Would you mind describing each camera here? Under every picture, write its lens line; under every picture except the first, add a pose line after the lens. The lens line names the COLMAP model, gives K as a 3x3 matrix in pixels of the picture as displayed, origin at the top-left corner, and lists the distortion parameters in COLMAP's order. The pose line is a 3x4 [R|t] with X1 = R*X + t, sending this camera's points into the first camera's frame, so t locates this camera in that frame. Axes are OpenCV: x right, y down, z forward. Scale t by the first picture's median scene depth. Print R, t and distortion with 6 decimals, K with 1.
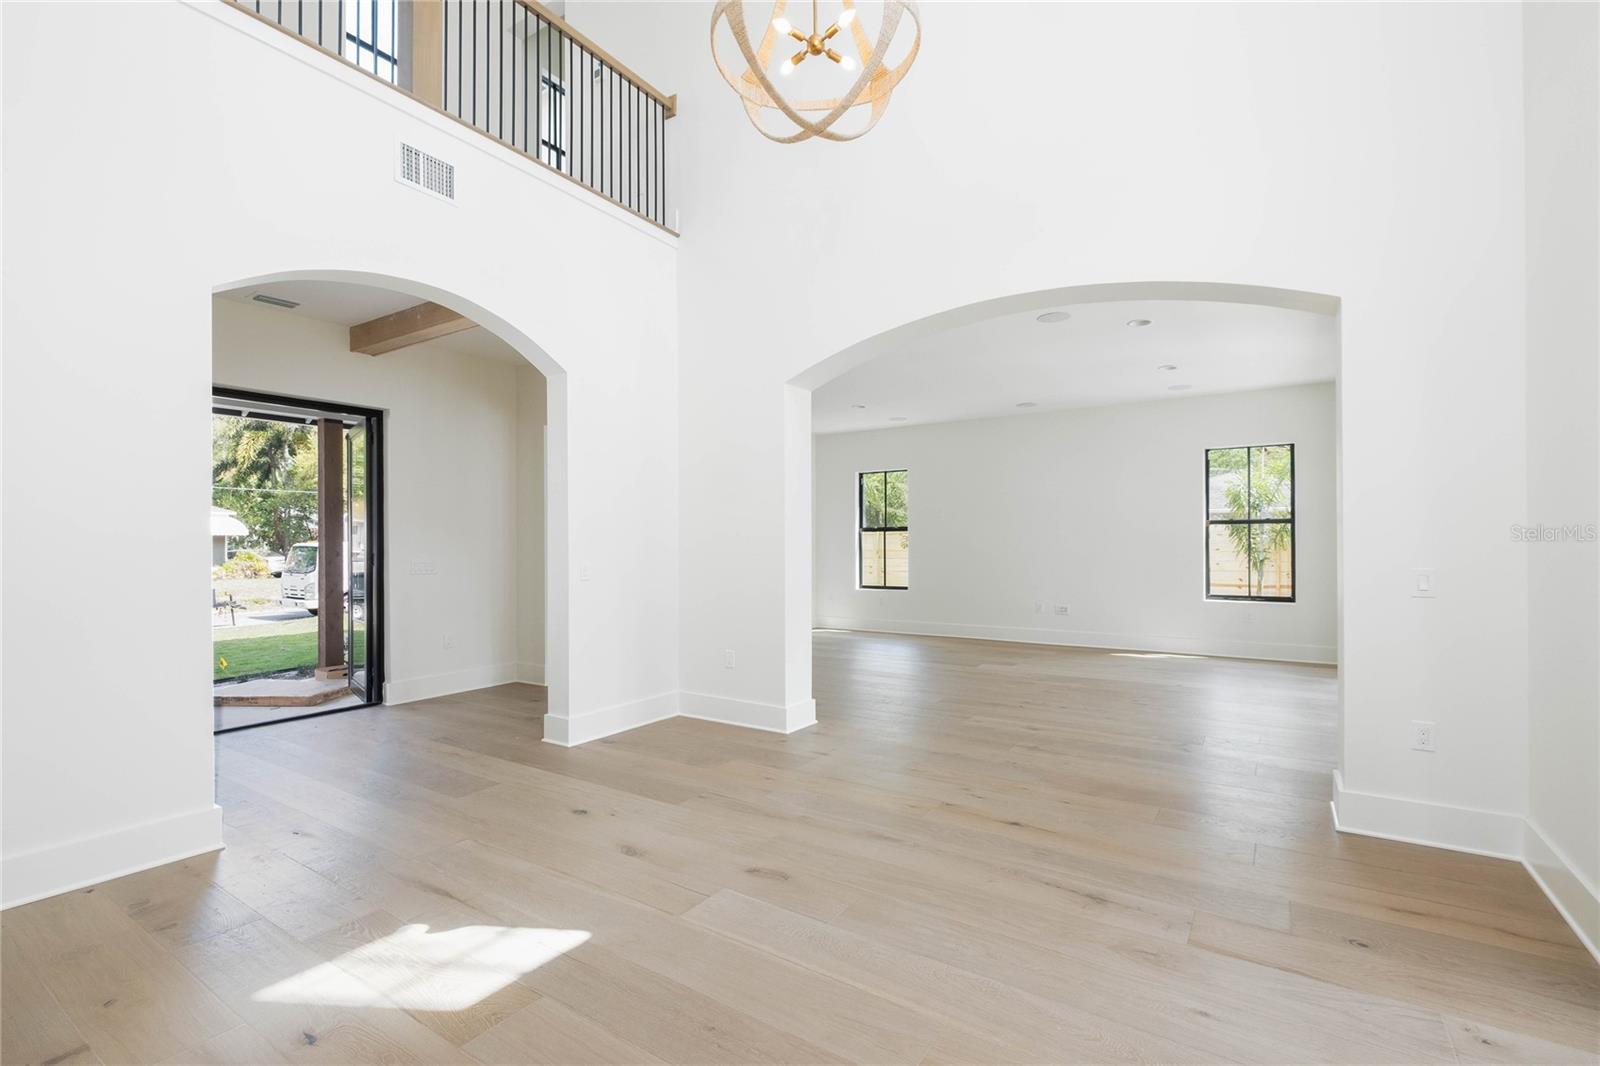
lens RADIAL K [[694.1, 0, 784.1], [0, 694.1, 542.5], [0, 0, 1]] dist [0.005152, -0.003304]
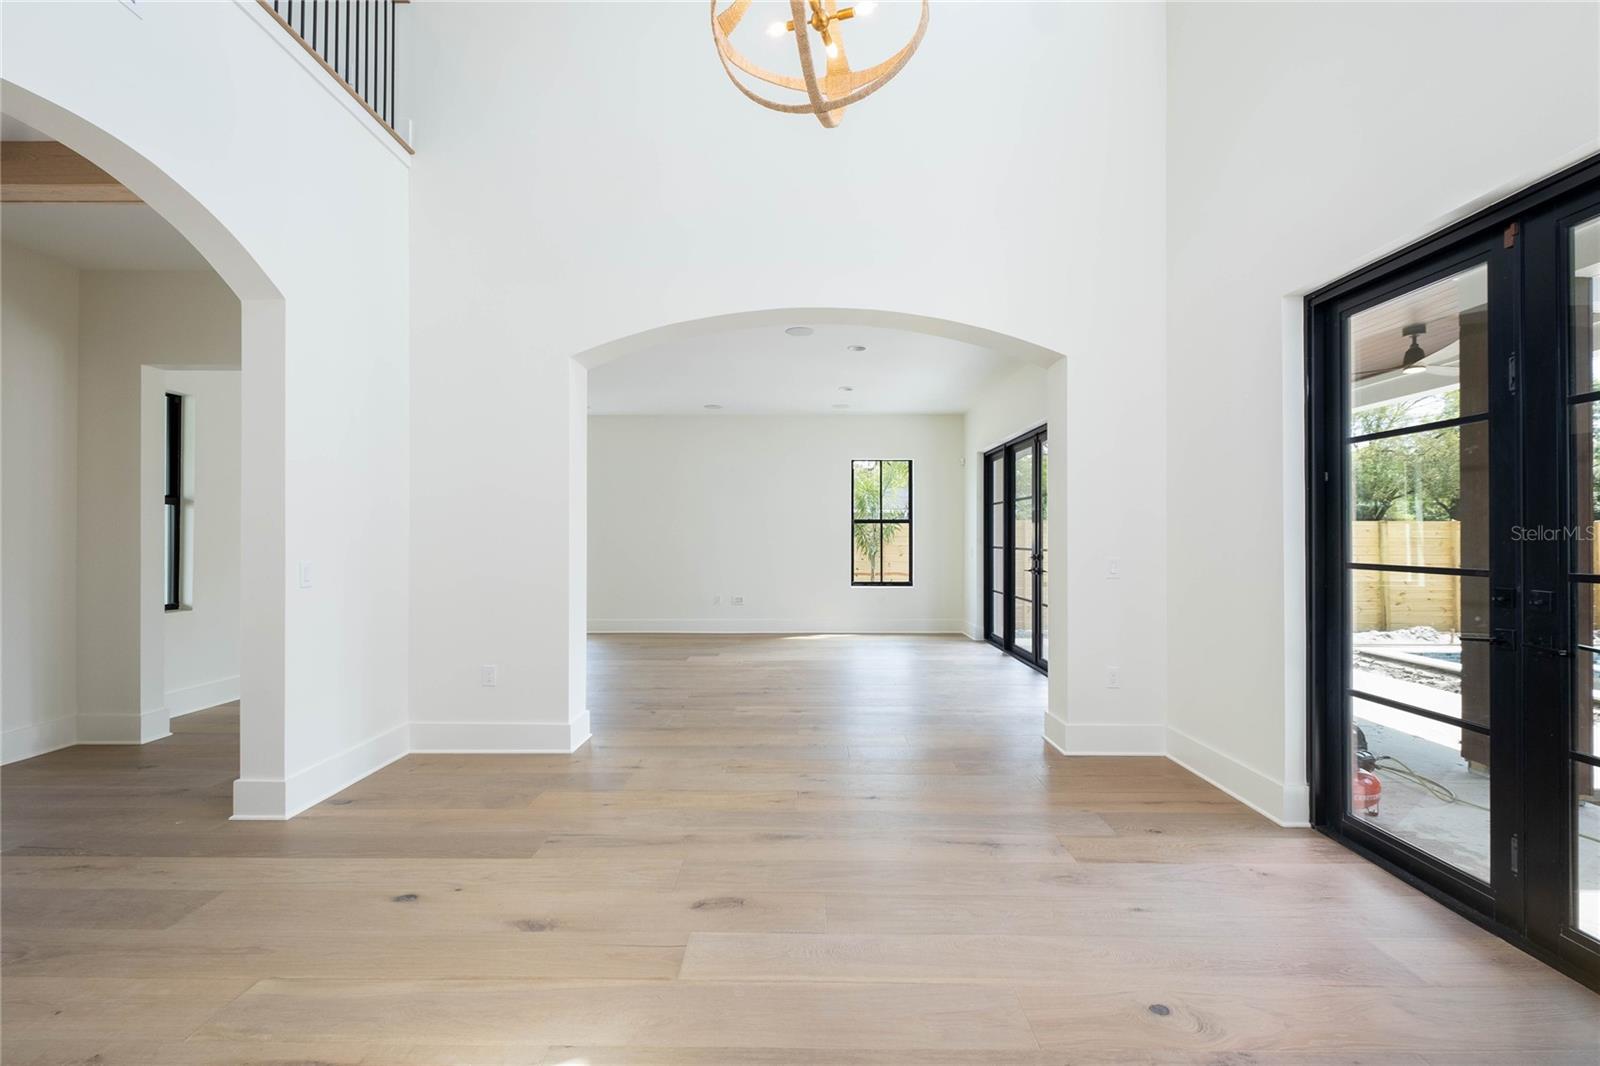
lens RADIAL K [[694.1, 0, 797.0], [0, 694.1, 535.9], [0, 0, 1]] dist [0.005152, -0.003304]
pose [[0.842778, 0.006849, 0.538218, -0.256173], [-0.006289, 0.999976, -0.002878, -0.000758], [-0.538225, -0.000959, 0.842800, 0.107844]]
